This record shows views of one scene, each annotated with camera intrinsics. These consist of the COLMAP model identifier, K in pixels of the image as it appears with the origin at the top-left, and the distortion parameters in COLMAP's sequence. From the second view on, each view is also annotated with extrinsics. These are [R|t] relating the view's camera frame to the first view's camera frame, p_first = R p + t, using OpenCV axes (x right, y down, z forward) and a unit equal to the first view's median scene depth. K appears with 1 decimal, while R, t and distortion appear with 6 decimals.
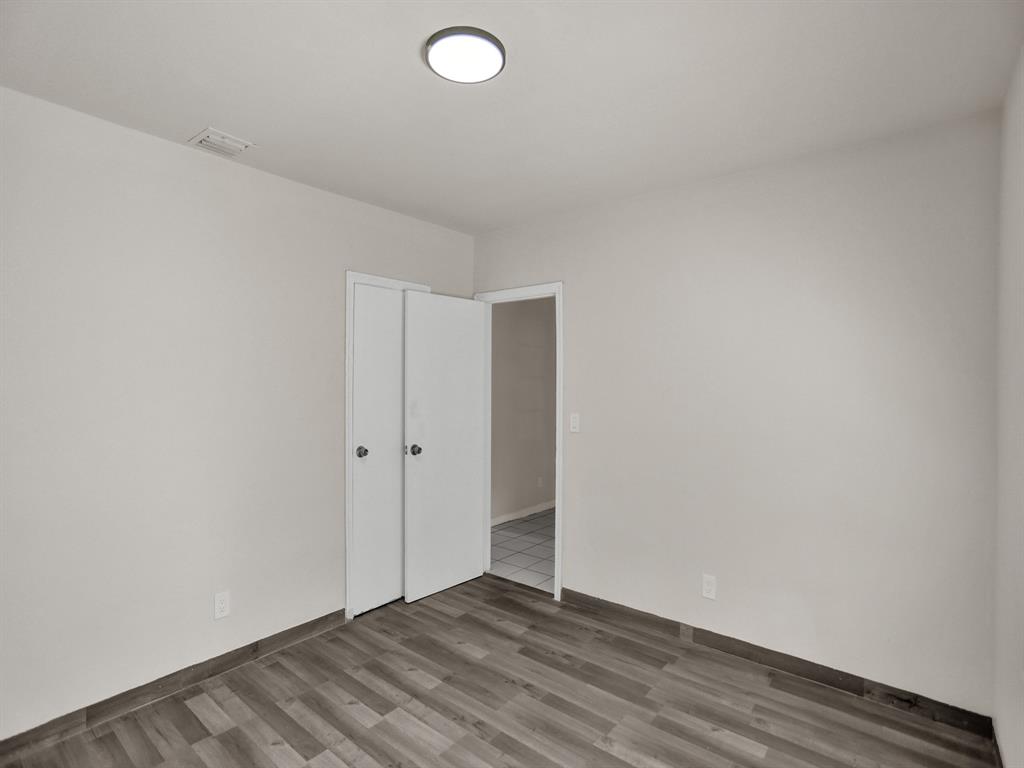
lens RADIAL K [[510.7, 0, 513.1], [0, 510.7, 387.6], [0, 0, 1]] dist [-0.034342, 0.019367]
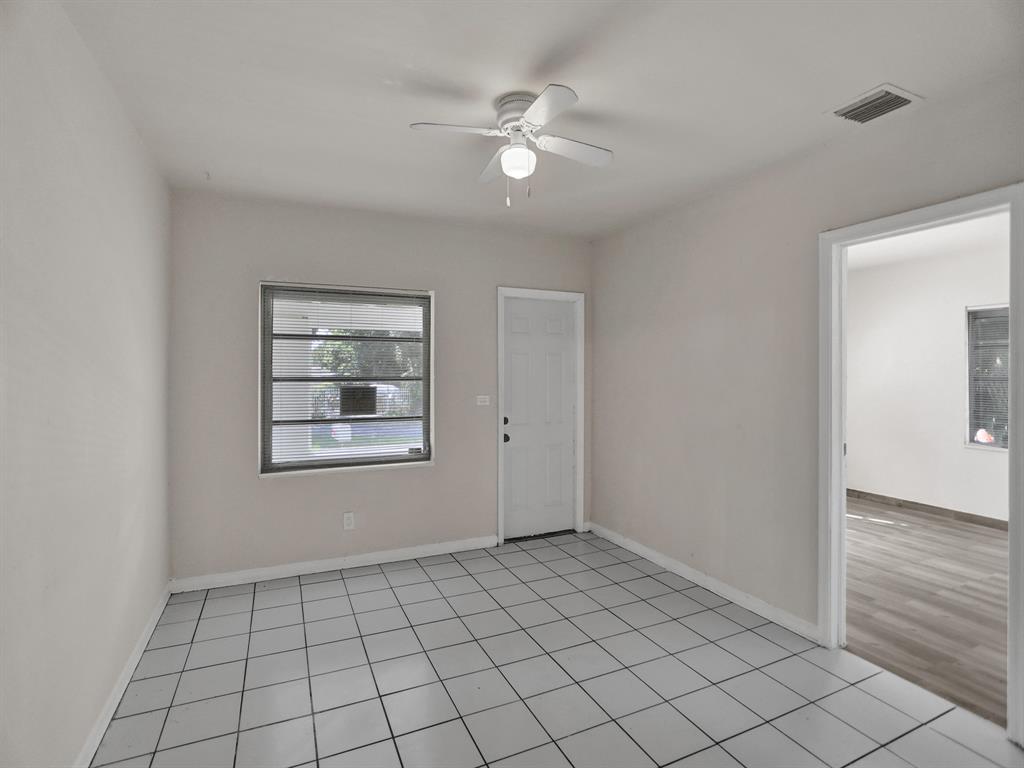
lens RADIAL K [[510.7, 0, 511.3], [0, 510.7, 378.5], [0, 0, 1]] dist [-0.034342, 0.019367]
pose [[-0.896900, -0.016926, 0.441909, 0.263927], [-0.014172, 0.999854, 0.009531, 0.029301], [-0.442006, 0.002286, -0.897009, 2.496351]]
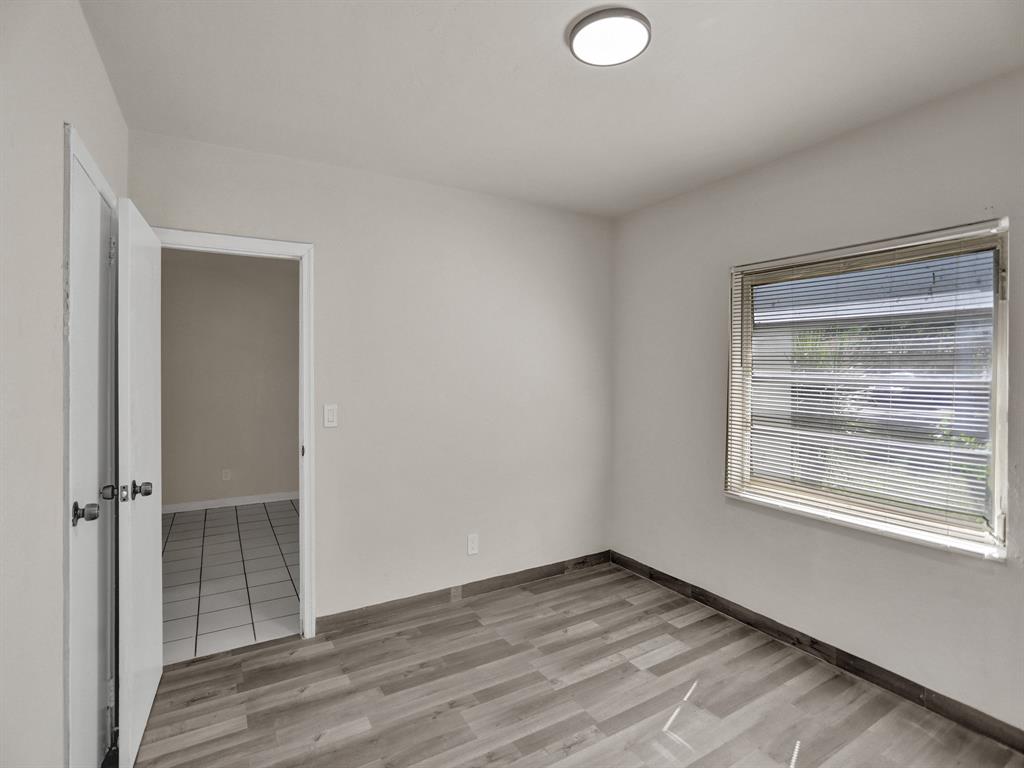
lens RADIAL K [[510.7, 0, 513.4], [0, 510.7, 380.3], [0, 0, 1]] dist [-0.034342, 0.019367]
pose [[0.359339, -0.028327, 0.932777, -0.702980], [0.017343, 0.999569, 0.023674, -0.006012], [-0.933046, 0.007670, 0.359676, 0.531241]]
